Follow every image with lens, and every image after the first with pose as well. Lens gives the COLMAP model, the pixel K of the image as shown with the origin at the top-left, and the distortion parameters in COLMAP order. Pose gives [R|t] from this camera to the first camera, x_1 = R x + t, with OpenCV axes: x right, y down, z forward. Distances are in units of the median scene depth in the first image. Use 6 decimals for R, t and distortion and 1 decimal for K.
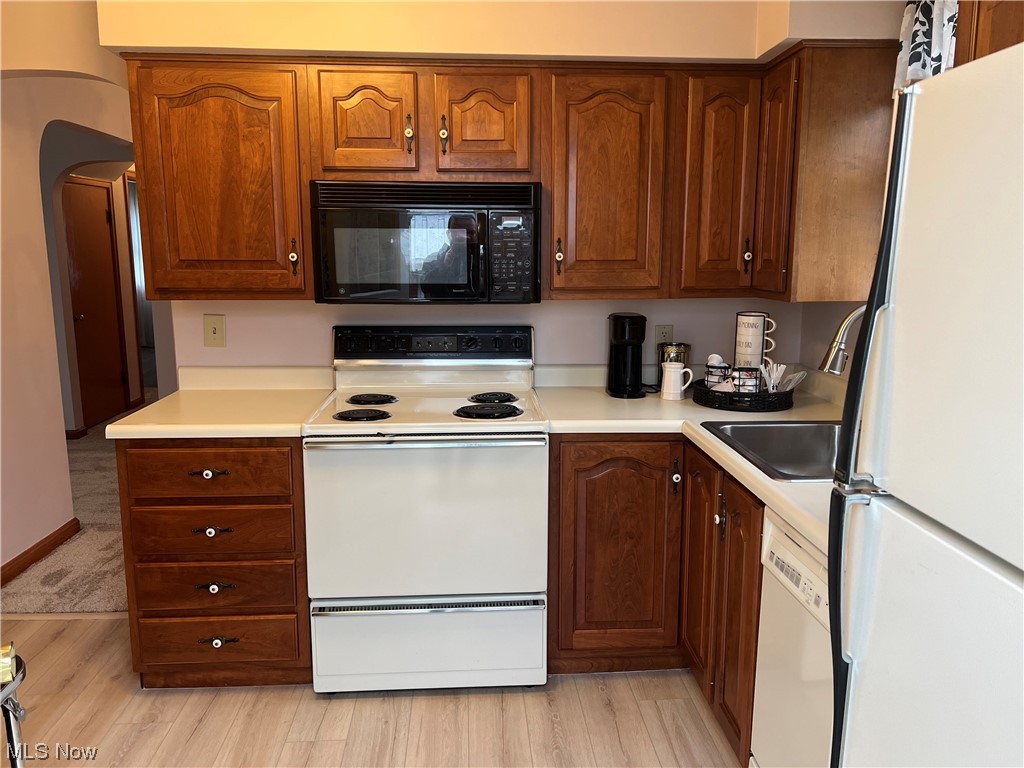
lens RADIAL K [[775.5, 0, 494.4], [0, 775.5, 370.3], [0, 0, 1]] dist [0.061146, -0.035650]
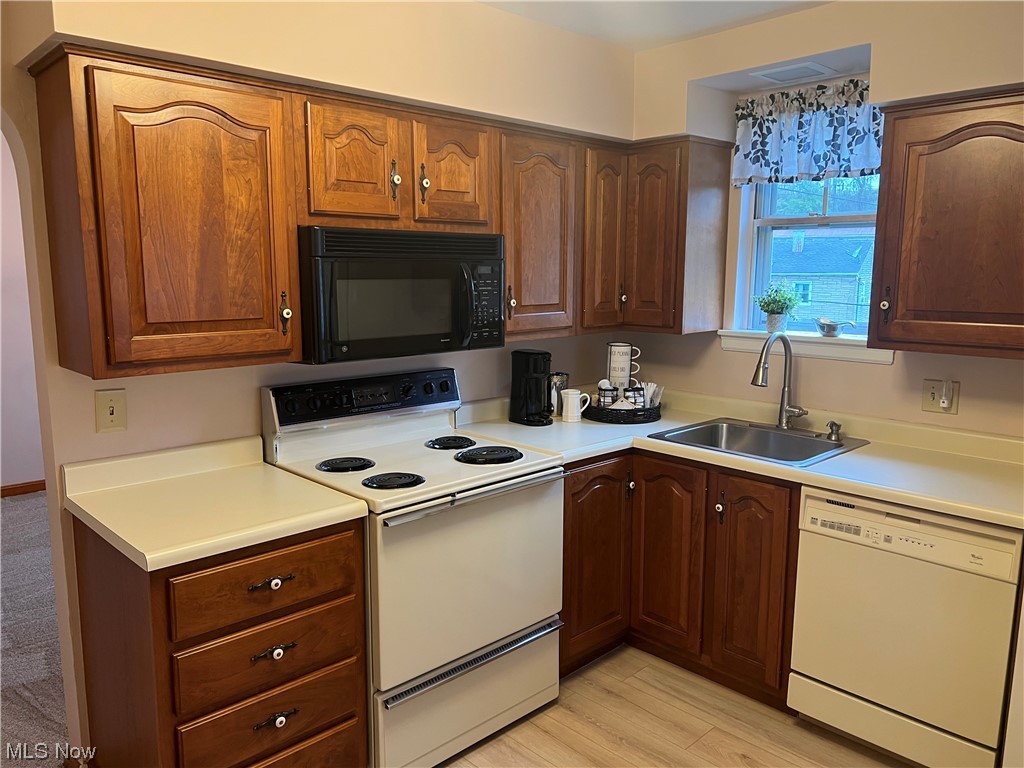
lens RADIAL K [[775.5, 0, 520.2], [0, 775.5, 381.2], [0, 0, 1]] dist [0.061146, -0.035650]
pose [[0.760290, -0.095742, 0.642489, -0.624637], [0.102495, 0.994370, 0.026891, -0.067987], [-0.641446, 0.045407, 0.765823, 0.180892]]
